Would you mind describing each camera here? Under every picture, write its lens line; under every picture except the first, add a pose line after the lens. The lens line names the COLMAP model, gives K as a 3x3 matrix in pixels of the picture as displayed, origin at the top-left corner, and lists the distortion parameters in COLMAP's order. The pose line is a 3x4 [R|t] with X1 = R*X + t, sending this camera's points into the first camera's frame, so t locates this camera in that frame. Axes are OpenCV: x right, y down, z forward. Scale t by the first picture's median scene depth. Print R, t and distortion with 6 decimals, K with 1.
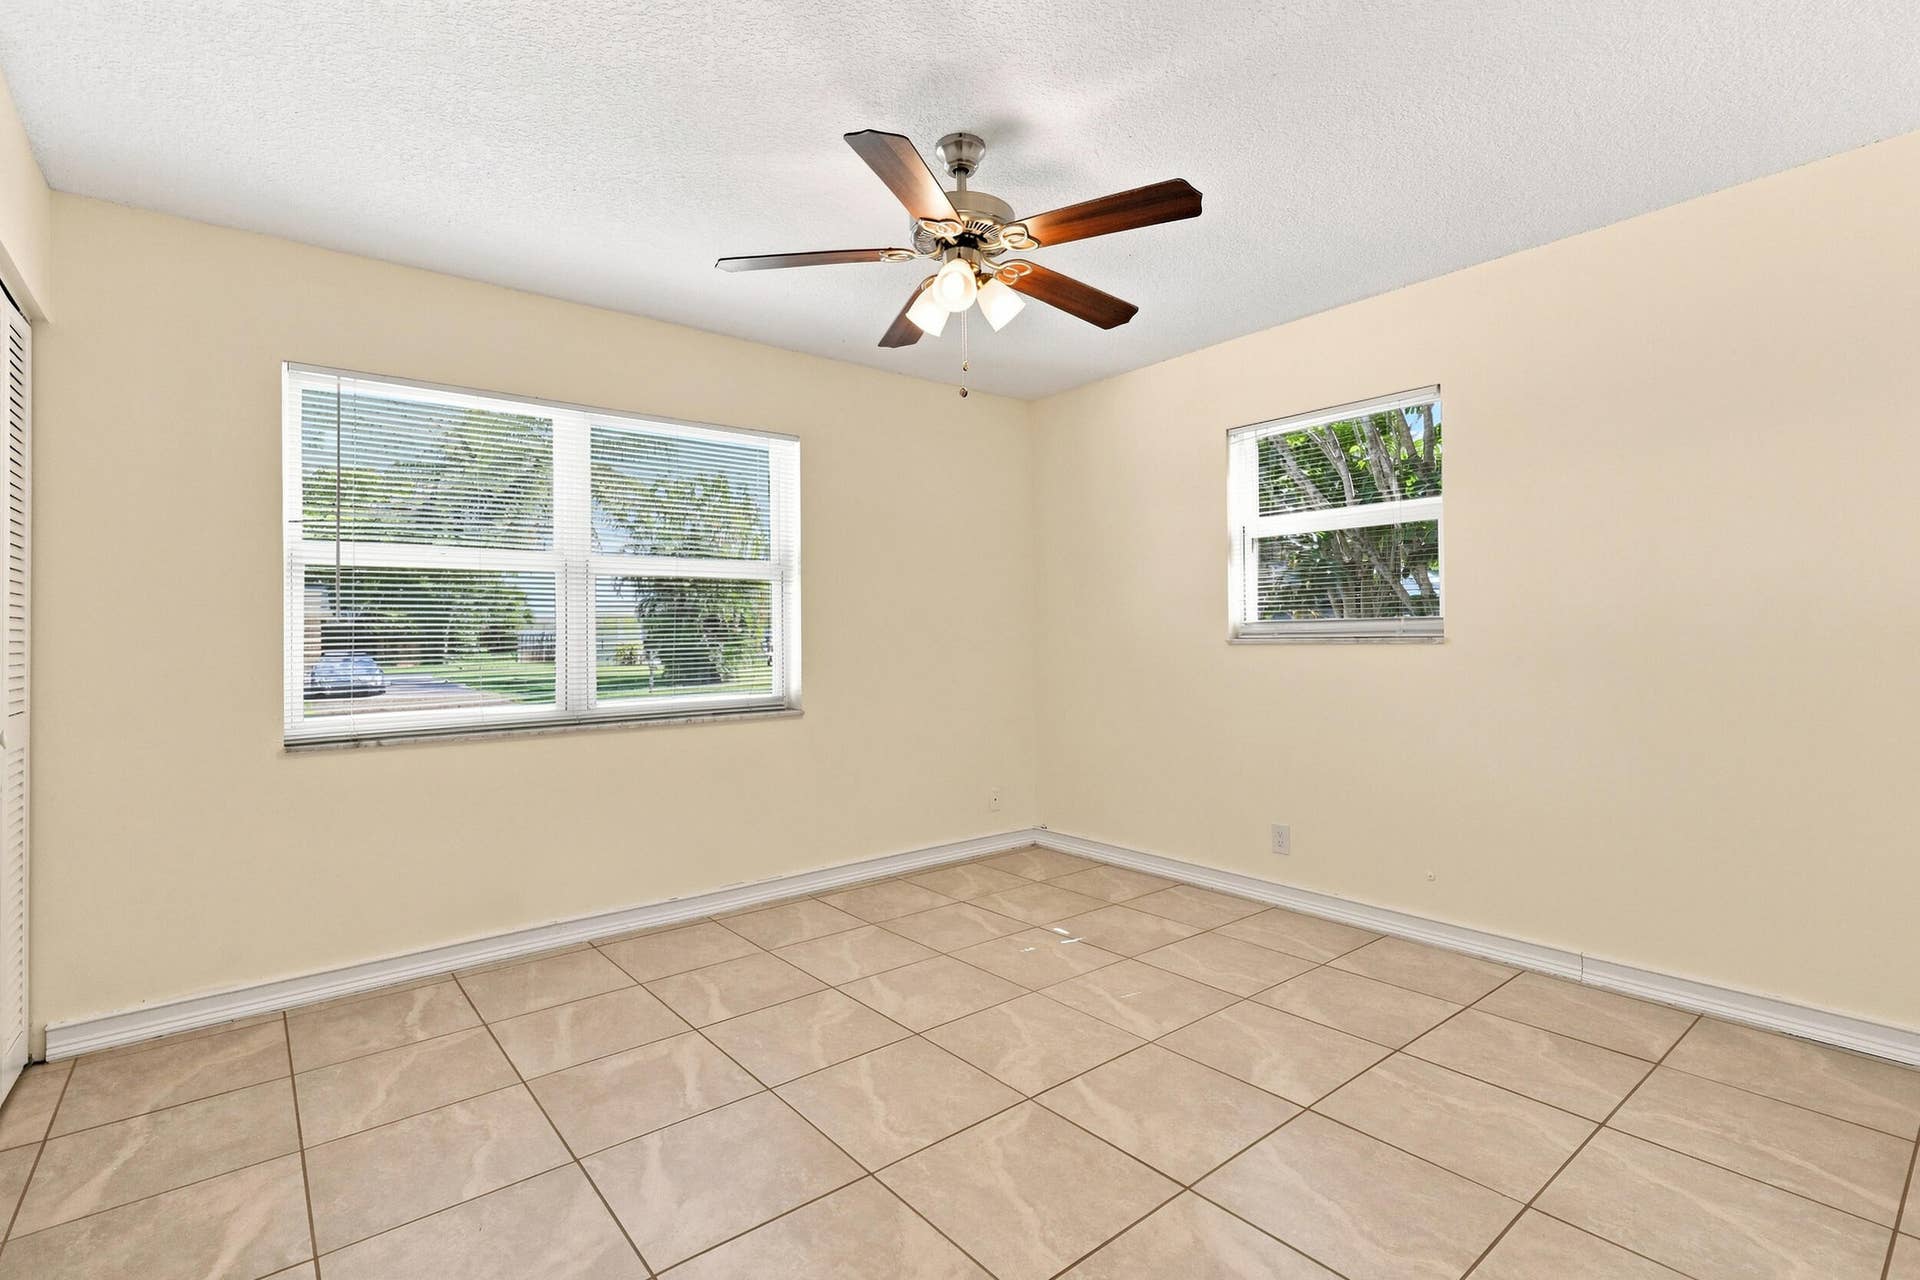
lens RADIAL K [[873.2, 0, 958.7], [0, 873.2, 632.1], [0, 0, 1]] dist [-0.002713, -0.000463]
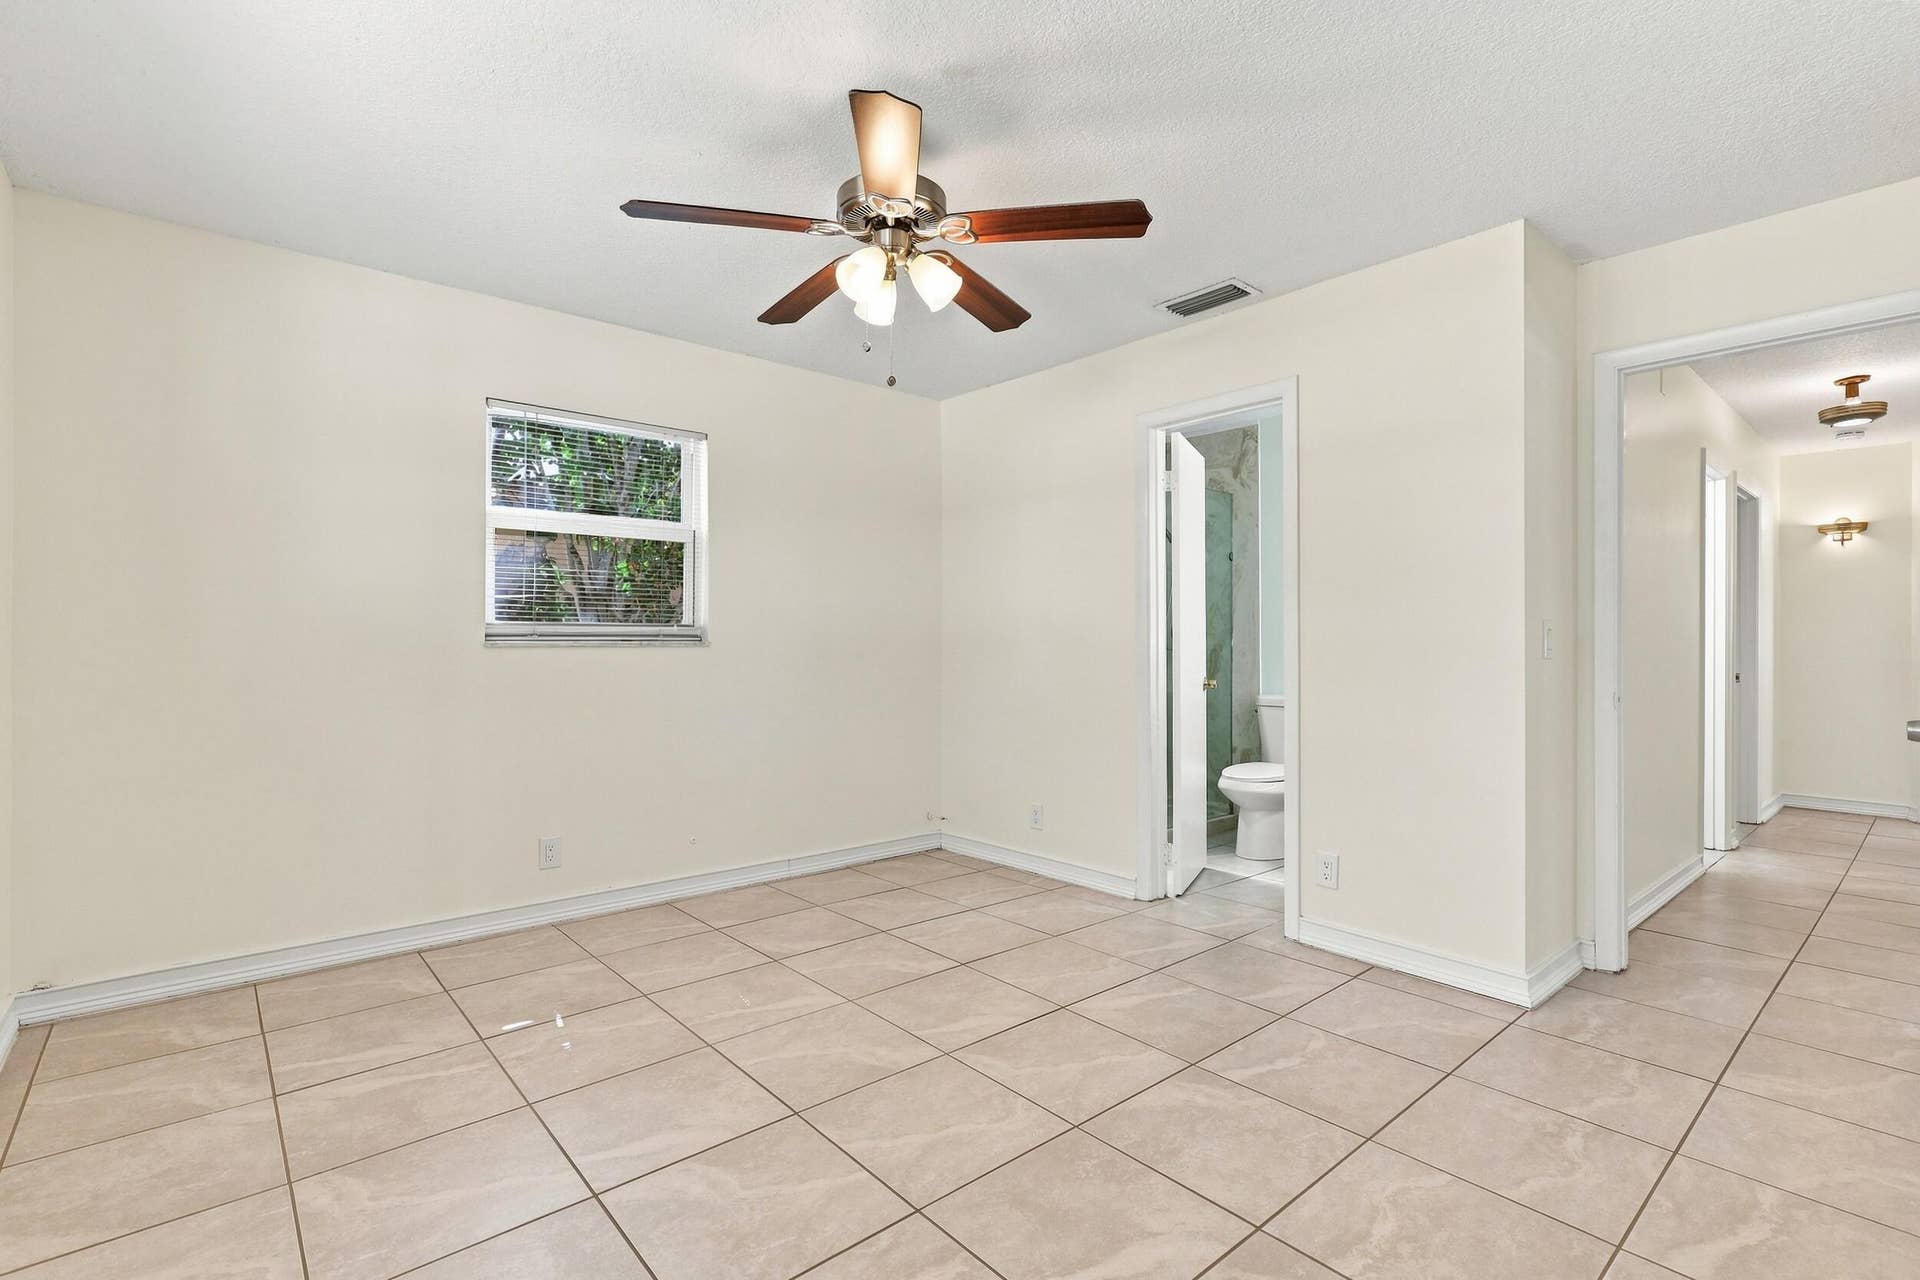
lens RADIAL K [[873.2, 0, 958.7], [0, 873.2, 646.9], [0, 0, 1]] dist [-0.002713, -0.000463]
pose [[-0.009578, 0.000546, 0.999954, -0.717776], [-0.006988, 0.999975, -0.000613, 0.013178], [-0.999930, -0.006993, -0.009574, 0.698780]]
